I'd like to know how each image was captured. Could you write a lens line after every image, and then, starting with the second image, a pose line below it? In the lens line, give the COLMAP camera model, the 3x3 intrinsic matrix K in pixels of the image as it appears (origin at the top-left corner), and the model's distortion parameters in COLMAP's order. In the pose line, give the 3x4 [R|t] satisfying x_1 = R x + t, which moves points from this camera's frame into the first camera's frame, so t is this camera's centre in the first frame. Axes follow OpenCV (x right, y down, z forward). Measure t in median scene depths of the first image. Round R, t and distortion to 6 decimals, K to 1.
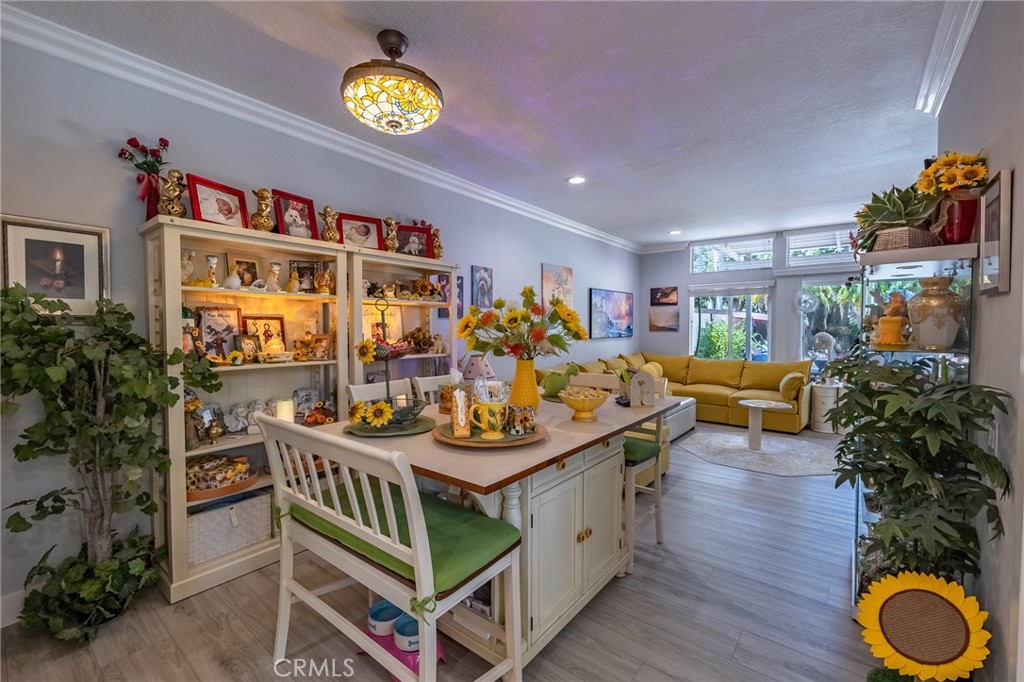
lens RADIAL K [[432.4, 0, 509.5], [0, 432.4, 340.2], [0, 0, 1]] dist [0.000003, 0.000179]
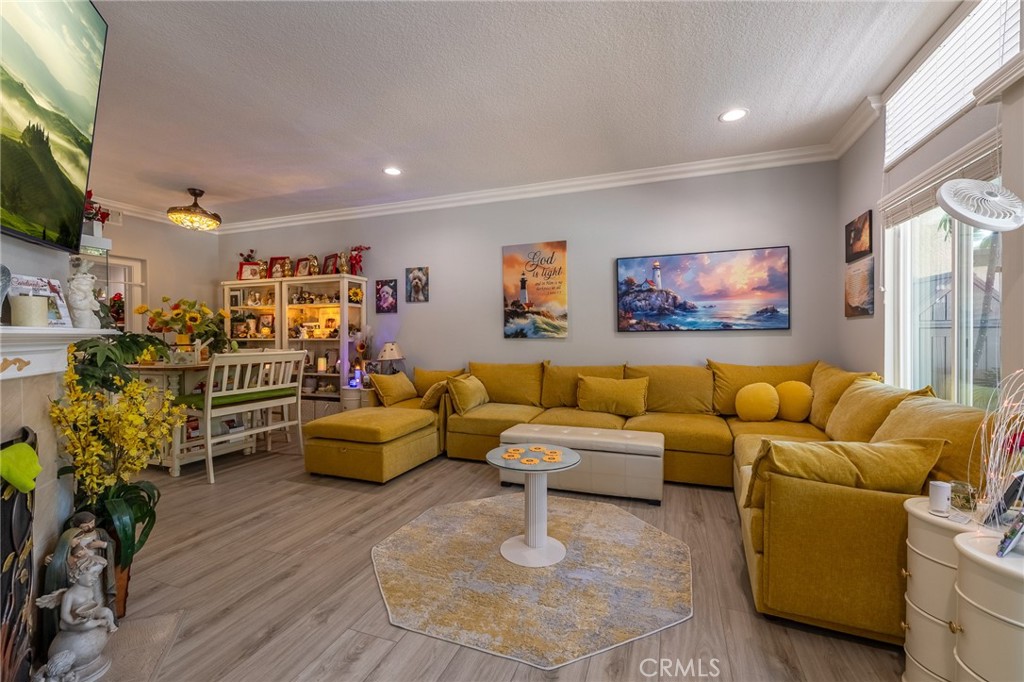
lens RADIAL K [[432.4, 0, 509.5], [0, 432.4, 340.2], [0, 0, 1]] dist [0.000003, 0.000179]
pose [[0.310535, 0.006650, -0.950539, 1.413168], [-0.023003, 0.999735, -0.000520, 0.025447], [0.950283, 0.022027, 0.310606, 1.113038]]
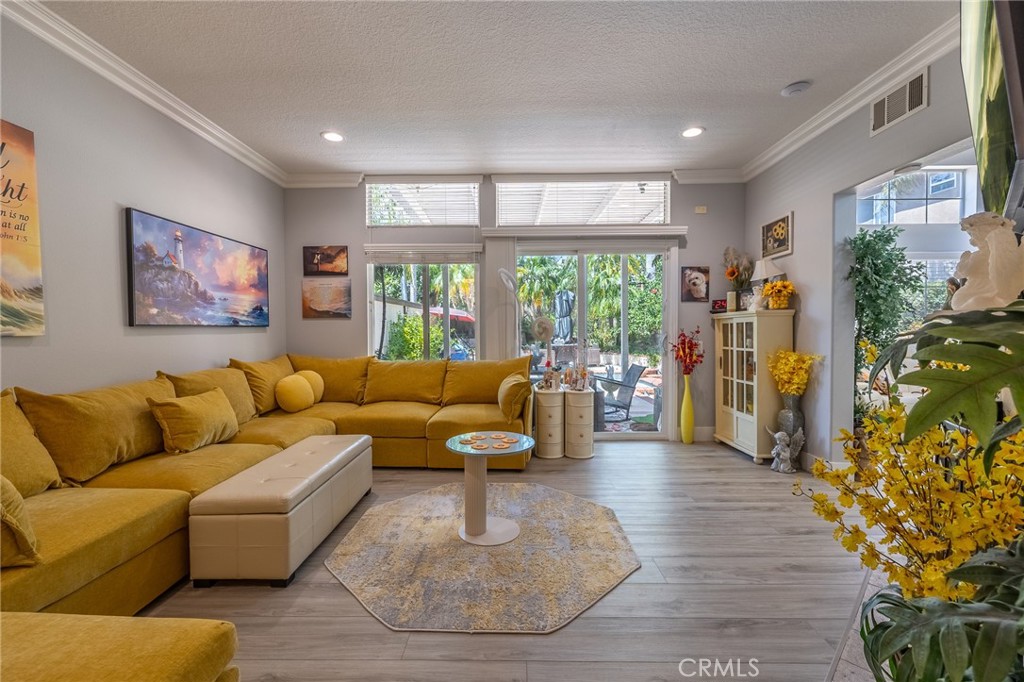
lens RADIAL K [[432.4, 0, 509.5], [0, 432.4, 340.2], [0, 0, 1]] dist [0.000003, 0.000179]
pose [[0.786568, -0.017764, 0.617248, 0.389672], [0.022797, 0.999740, -0.000279, 0.033848], [-0.617082, 0.014291, 0.786769, 0.776122]]
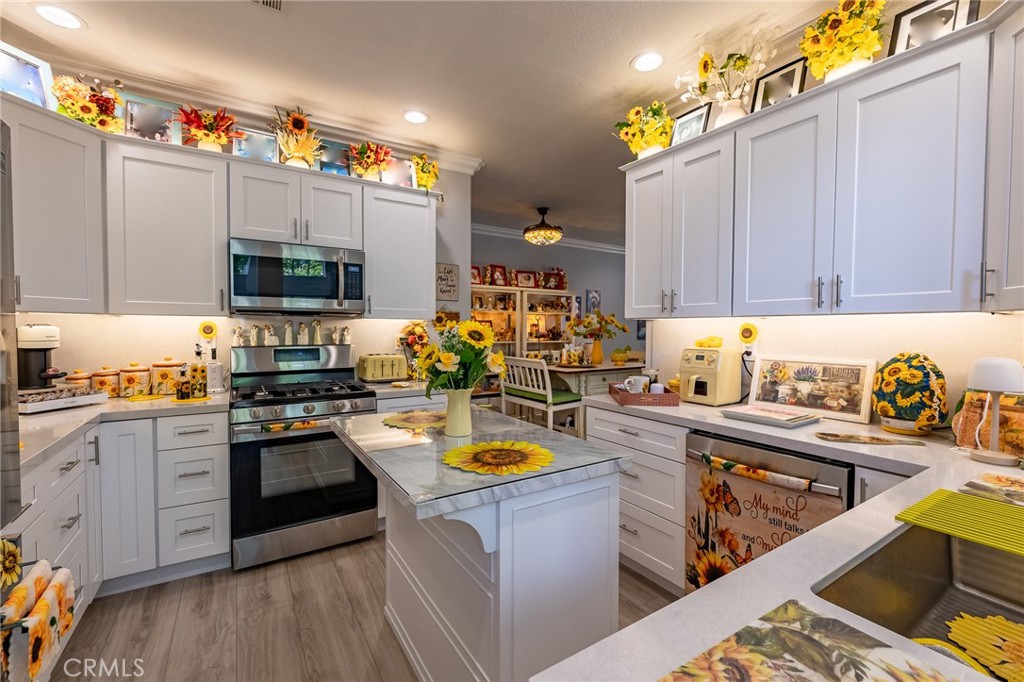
lens RADIAL K [[432.4, 0, 509.5], [0, 432.4, 340.2], [0, 0, 1]] dist [0.000003, 0.000179]
pose [[0.945575, 0.013777, -0.325113, 0.214622], [-0.014210, 0.999898, 0.001043, 0.030517], [0.325094, 0.003634, 0.945675, -0.826388]]
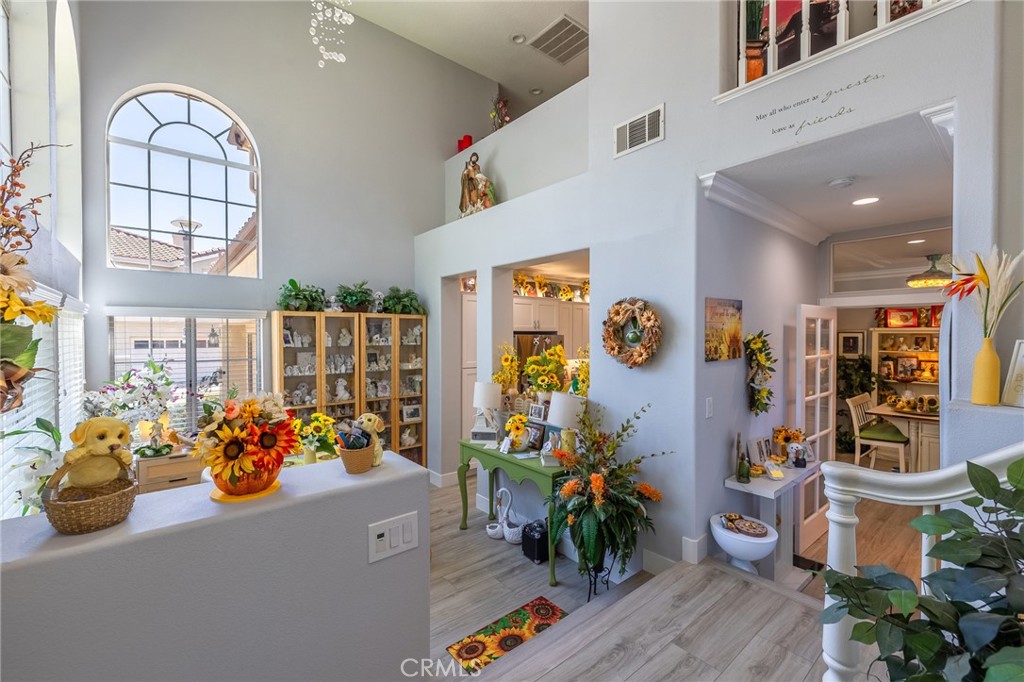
lens RADIAL K [[432.4, 0, 509.5], [0, 432.4, 340.2], [0, 0, 1]] dist [0.000003, 0.000179]
pose [[-0.208400, 0.008512, -0.978007, 1.571718], [-0.028898, 0.999472, 0.014856, -0.101304], [0.977617, 0.031358, -0.208044, -0.493265]]
